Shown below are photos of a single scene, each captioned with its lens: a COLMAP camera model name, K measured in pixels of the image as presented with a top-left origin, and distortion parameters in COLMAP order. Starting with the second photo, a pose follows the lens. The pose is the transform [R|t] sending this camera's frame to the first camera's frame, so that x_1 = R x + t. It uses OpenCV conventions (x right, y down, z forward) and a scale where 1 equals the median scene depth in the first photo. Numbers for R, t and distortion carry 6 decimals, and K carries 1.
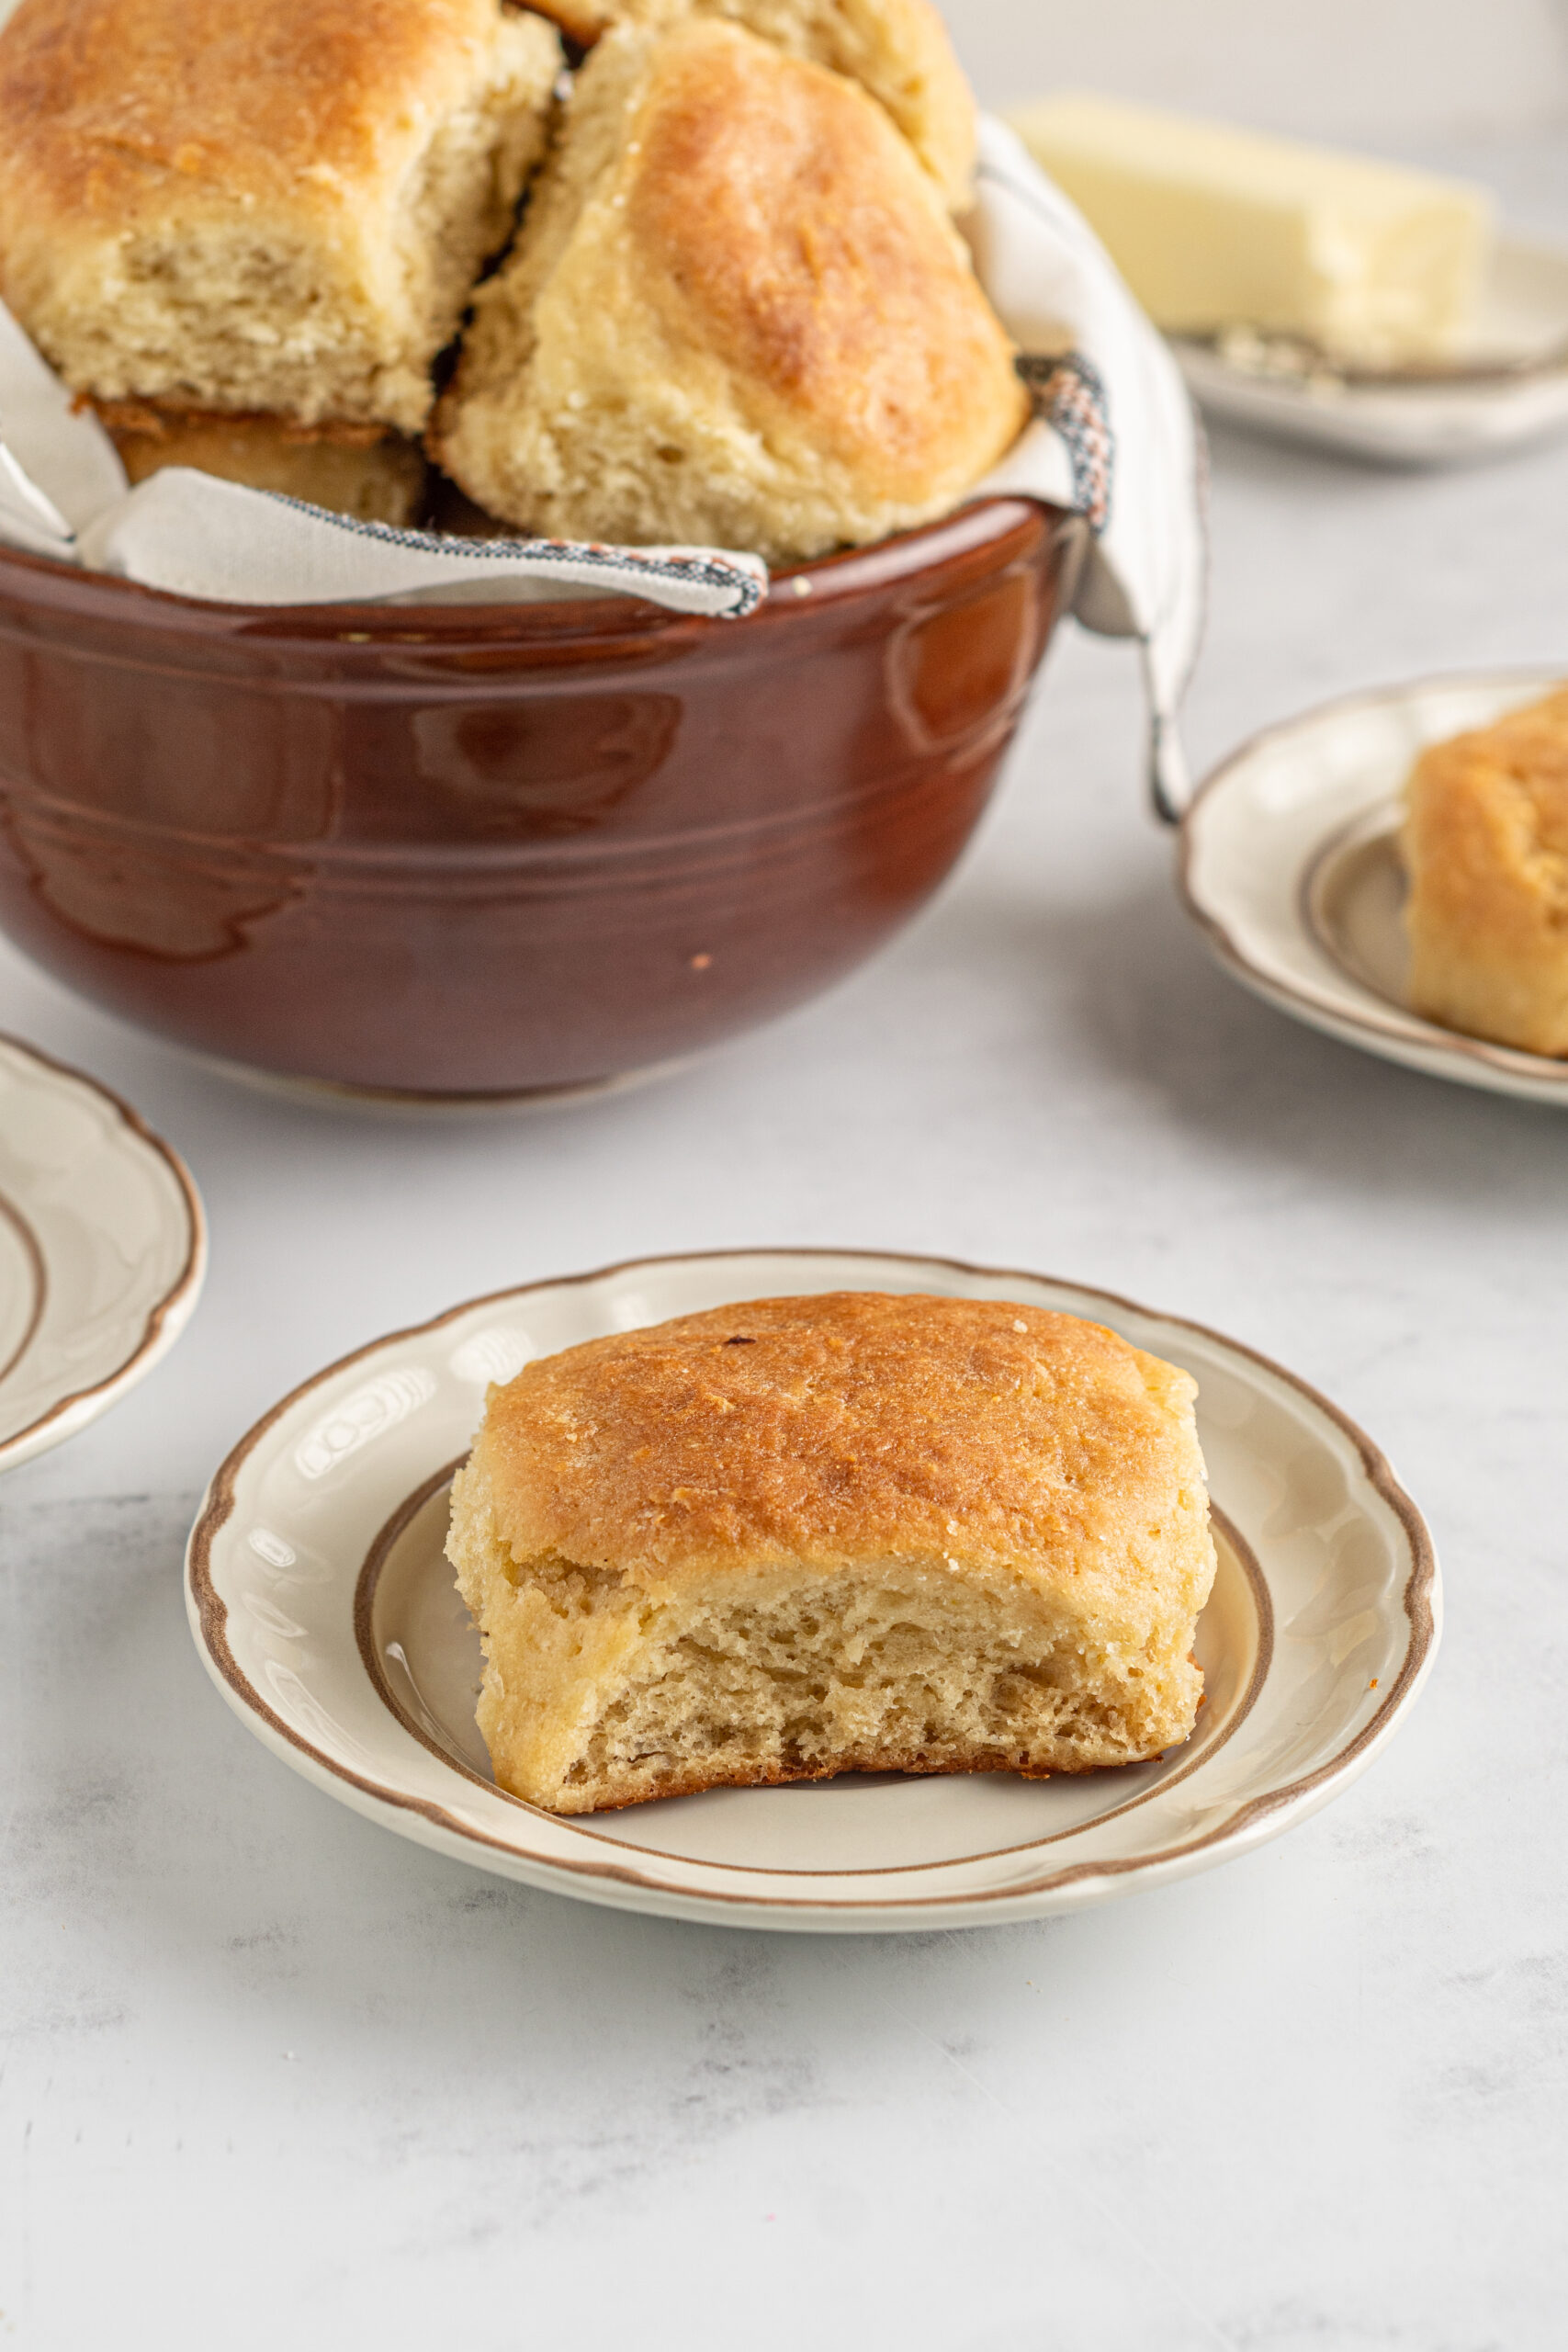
lens RADIAL K [[5934.8, 0, 784.0], [0, 5934.8, 1176.5], [0, 0, 1]] dist [0.040738, 0.000000]
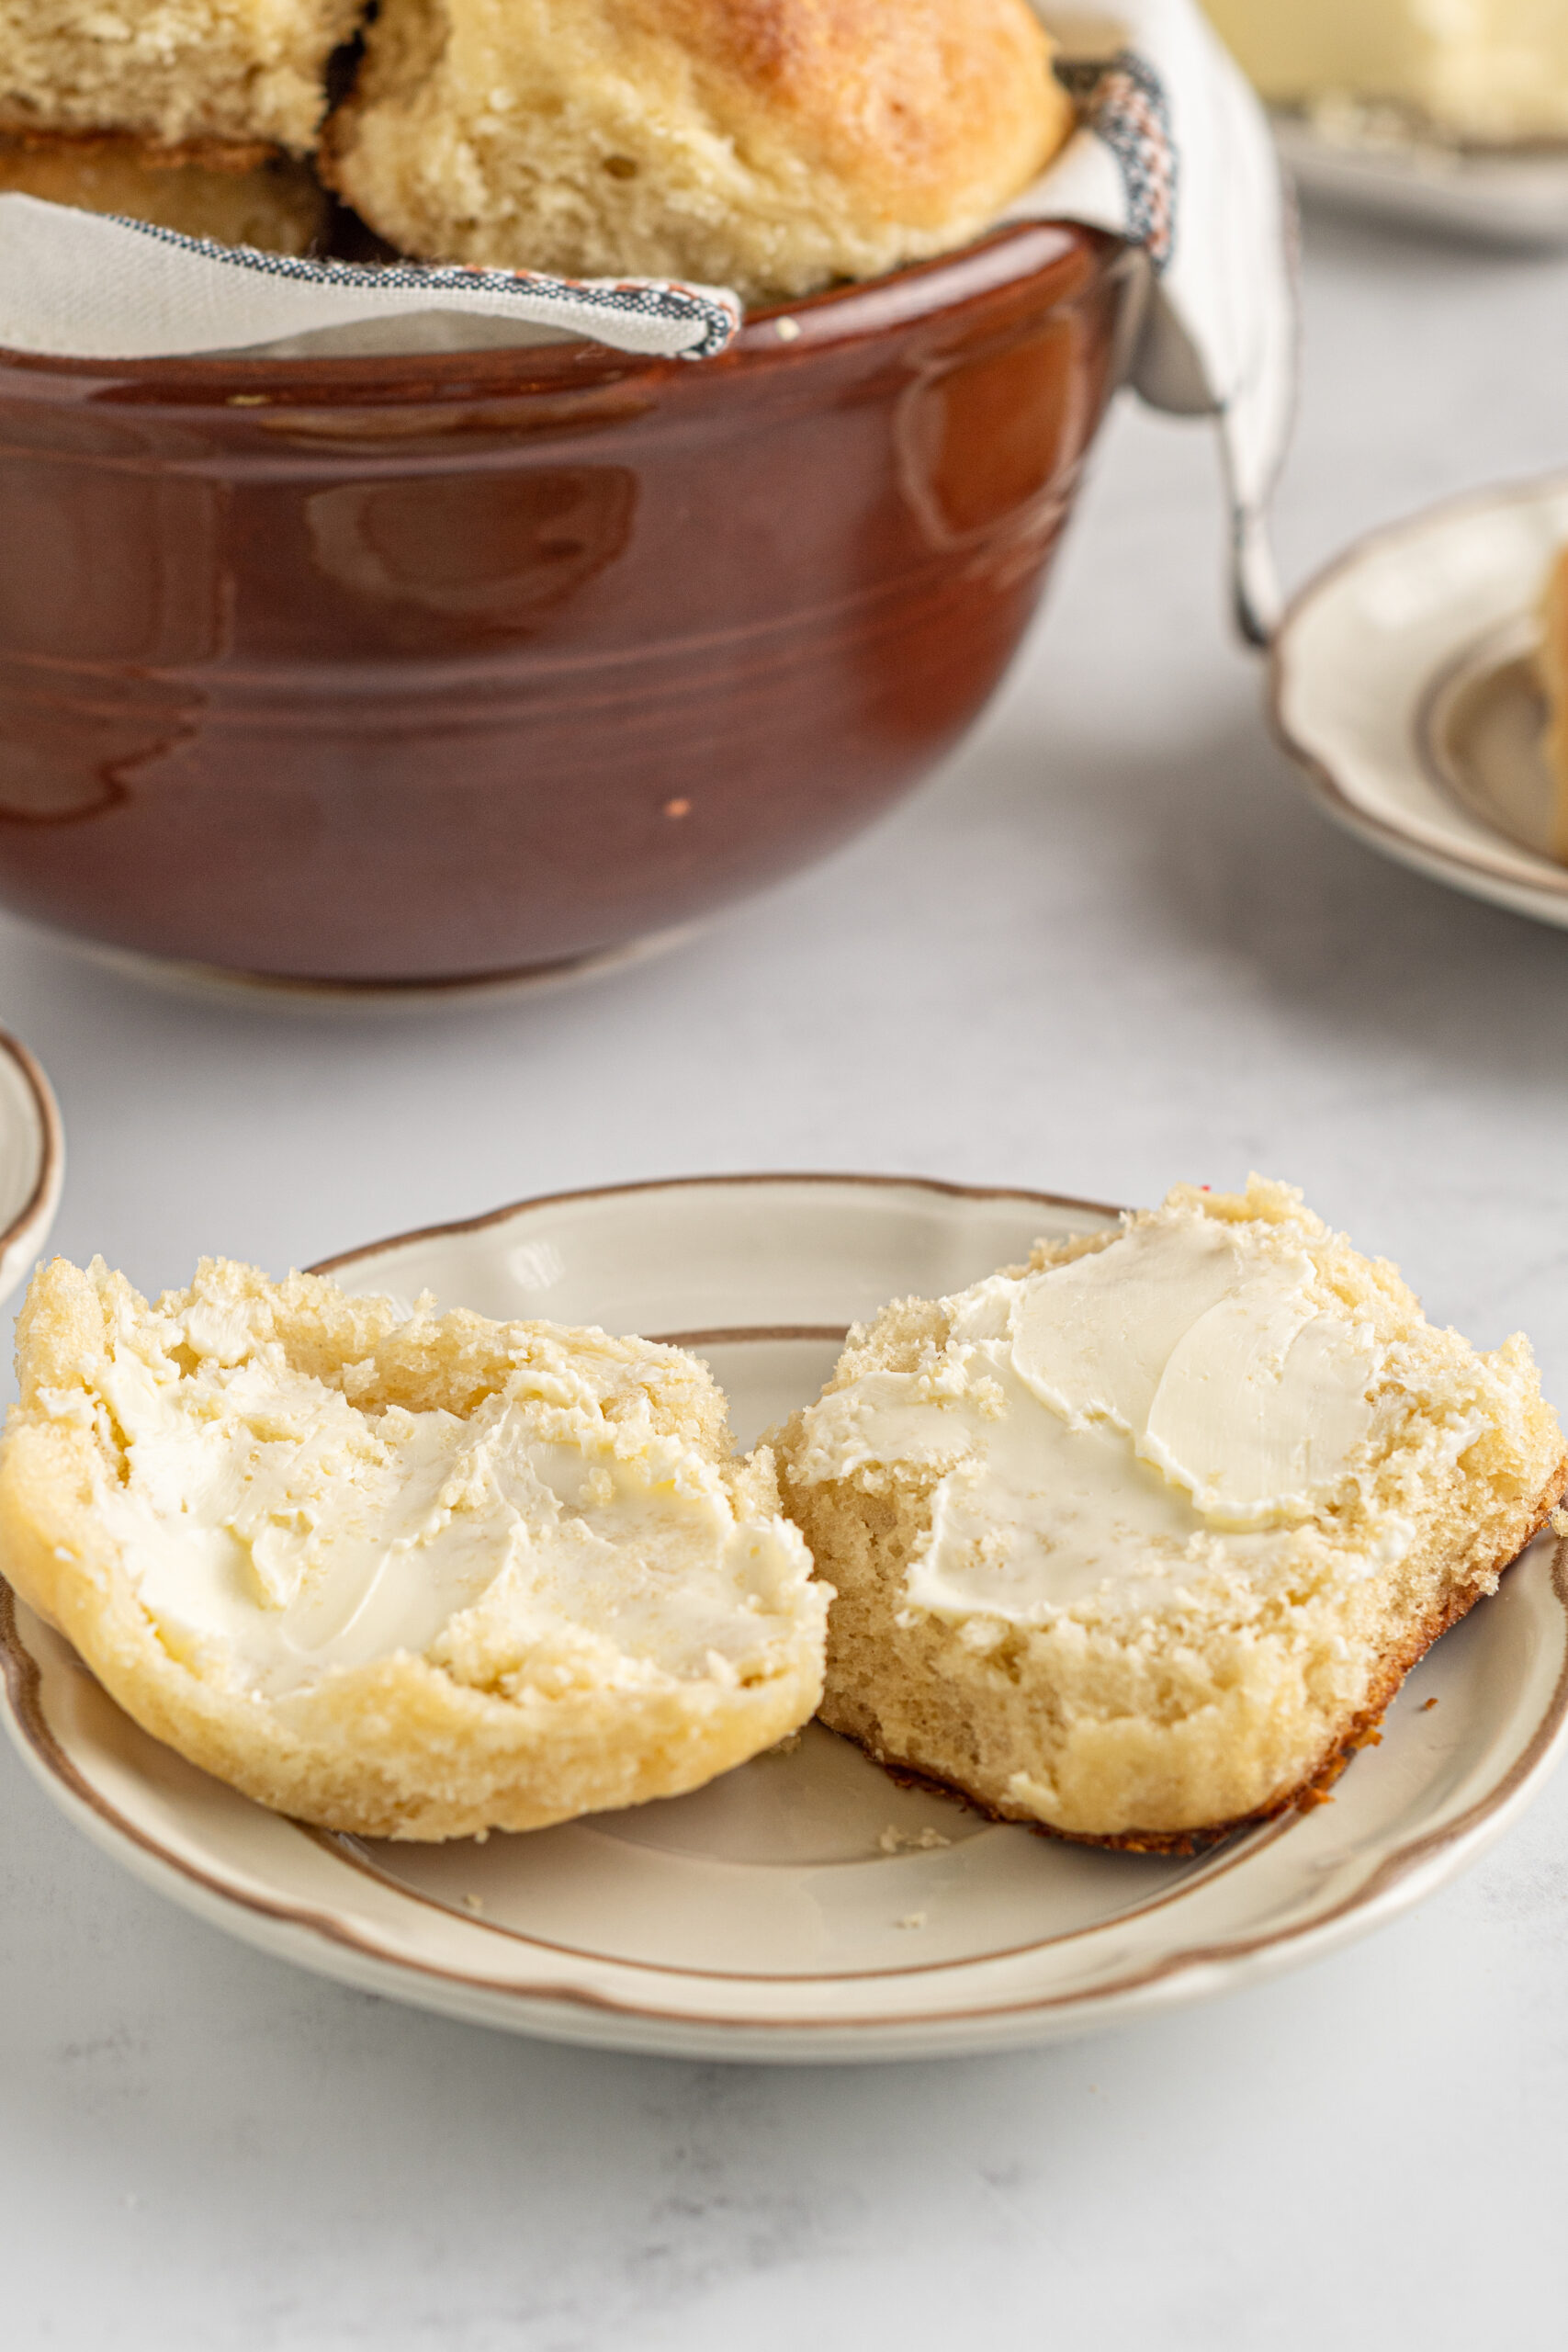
lens RADIAL K [[5934.8, 0, 792.7], [0, 5934.8, 1162.8], [0, 0, 1]] dist [0.040738, 0.000000]
pose [[0.999661, -0.018784, -0.018034, 0.015923], [0.018777, 0.999824, -0.000554, 0.013439], [0.018041, 0.000216, 0.999837, 0.198016]]
